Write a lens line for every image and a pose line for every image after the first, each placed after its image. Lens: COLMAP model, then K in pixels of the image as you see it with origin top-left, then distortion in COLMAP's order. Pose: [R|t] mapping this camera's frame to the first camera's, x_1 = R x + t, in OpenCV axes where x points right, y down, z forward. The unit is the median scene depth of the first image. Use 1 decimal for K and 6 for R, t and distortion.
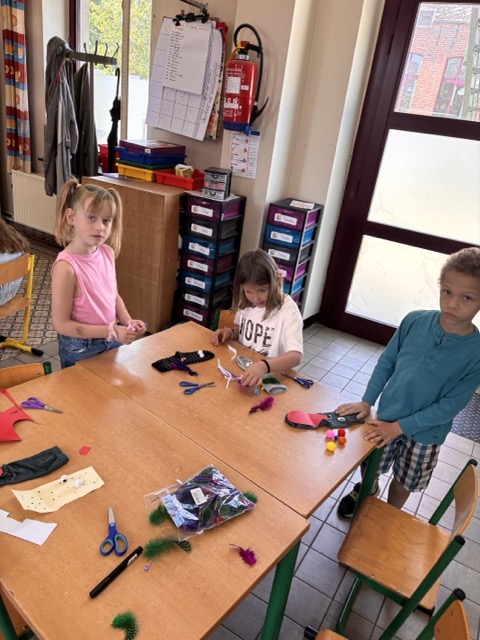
lens RADIAL K [[485.7, 0, 238.7], [0, 485.7, 322.7], [0, 0, 1]] dist [0.018230, -0.020947]
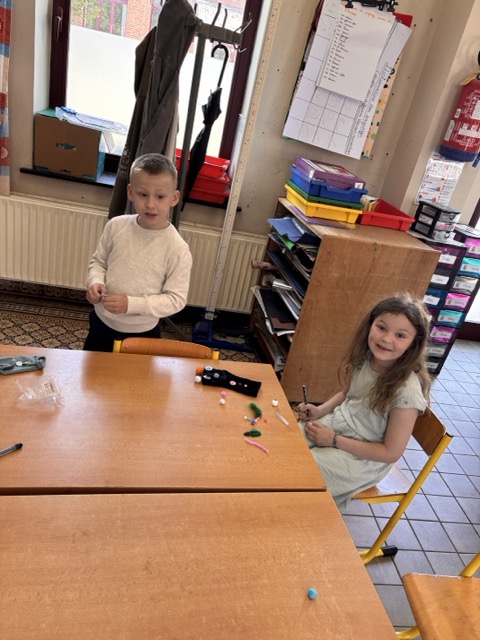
lens RADIAL K [[485.7, 0, 240.2], [0, 485.7, 316.0], [0, 0, 1]] dist [0.018230, -0.020947]
pose [[0.804201, -0.224715, 0.550240, -0.759504], [0.150429, 0.972585, 0.177339, -0.301720], [-0.575006, -0.059844, 0.815957, 0.449880]]
